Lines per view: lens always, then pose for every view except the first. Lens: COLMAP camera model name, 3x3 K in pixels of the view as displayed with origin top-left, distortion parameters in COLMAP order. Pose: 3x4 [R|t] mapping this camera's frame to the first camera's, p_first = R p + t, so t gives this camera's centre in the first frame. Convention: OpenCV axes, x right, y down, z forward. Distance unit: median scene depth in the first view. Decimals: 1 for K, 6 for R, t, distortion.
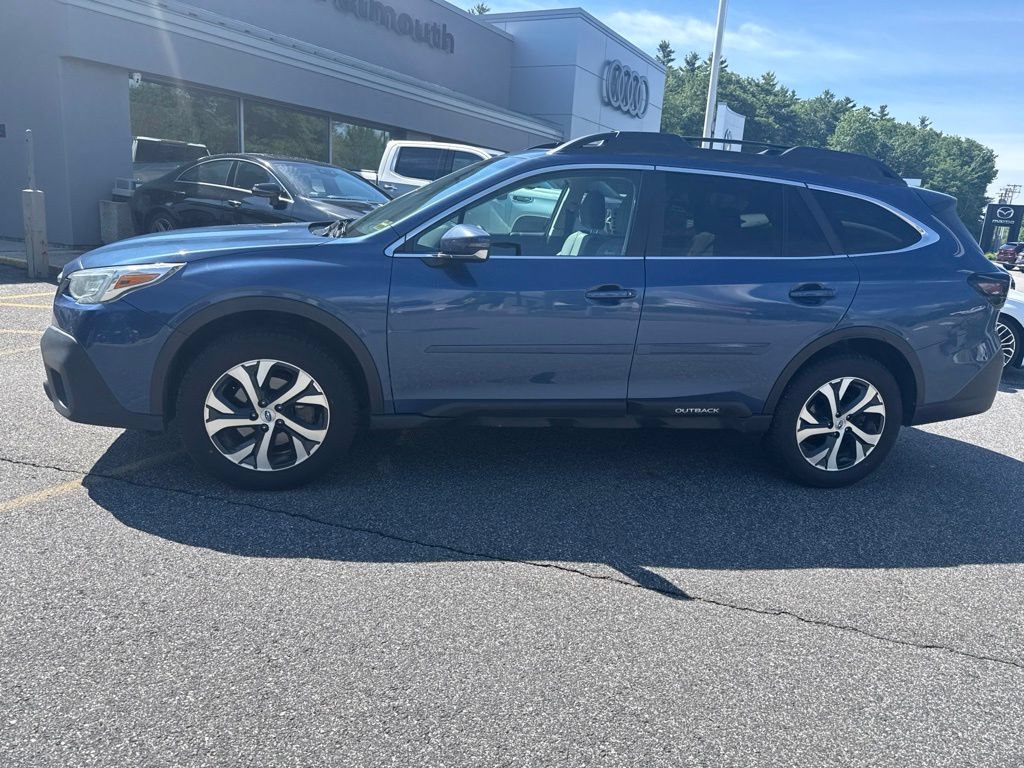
lens RADIAL K [[730.3, 0, 514.0], [0, 730.3, 377.9], [0, 0, 1]] dist [0.019350, -0.028932]
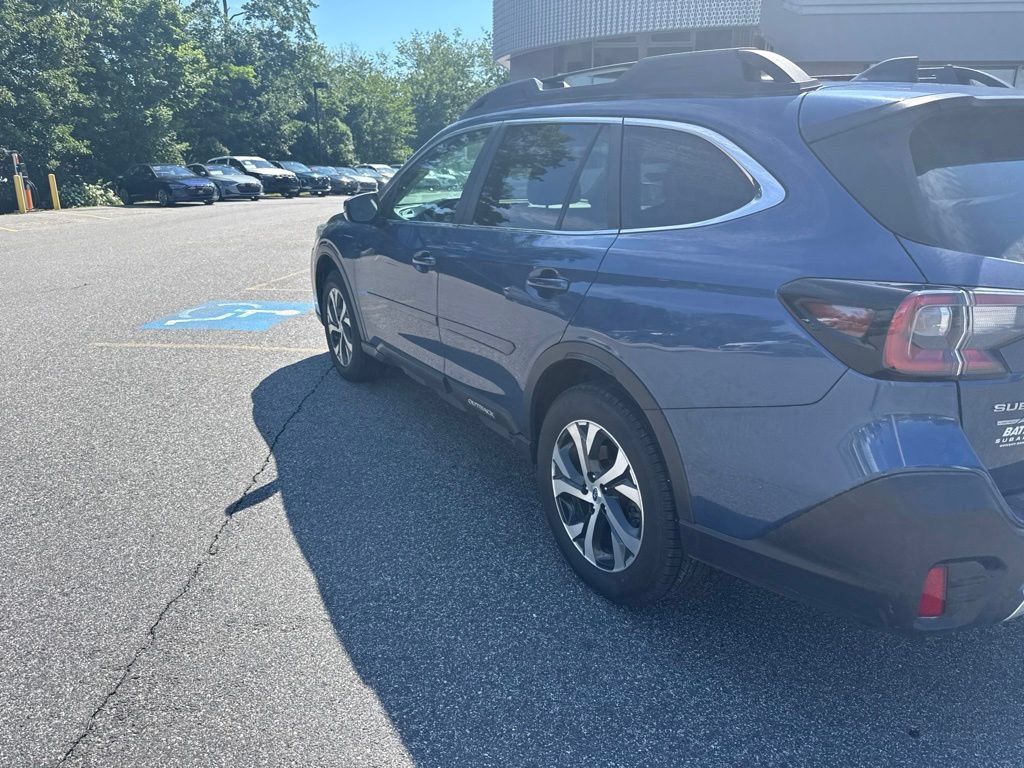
lens RADIAL K [[730.3, 0, 514.0], [0, 730.3, 377.9], [0, 0, 1]] dist [0.019350, -0.028932]
pose [[0.317822, 0.203607, -0.926031, 1.045223], [-0.201929, 0.968800, 0.143706, -0.118534], [0.926398, 0.141320, 0.349020, 0.734875]]
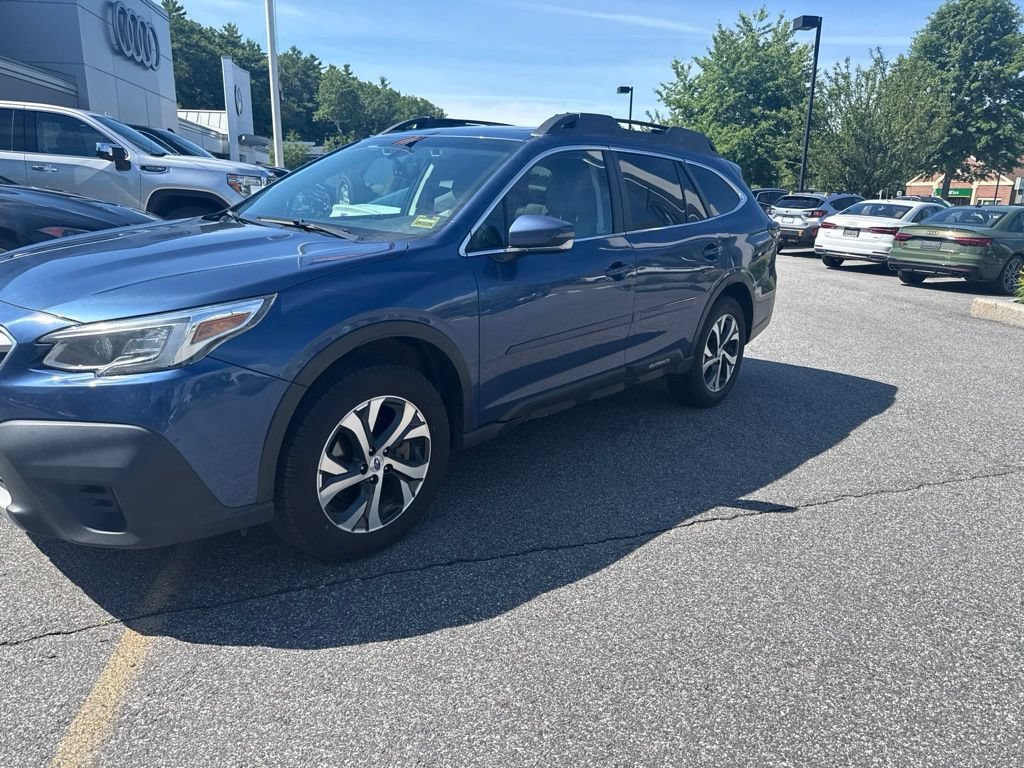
lens RADIAL K [[735.4, 0, 512.0], [0, 735.4, 384.0], [0, 0, 1]] dist [0.030590, -0.048194]
pose [[0.786686, -0.205476, 0.582155, -0.607682], [0.170631, 0.978621, 0.114833, -0.094821], [-0.593305, 0.008996, 0.804928, 0.211246]]
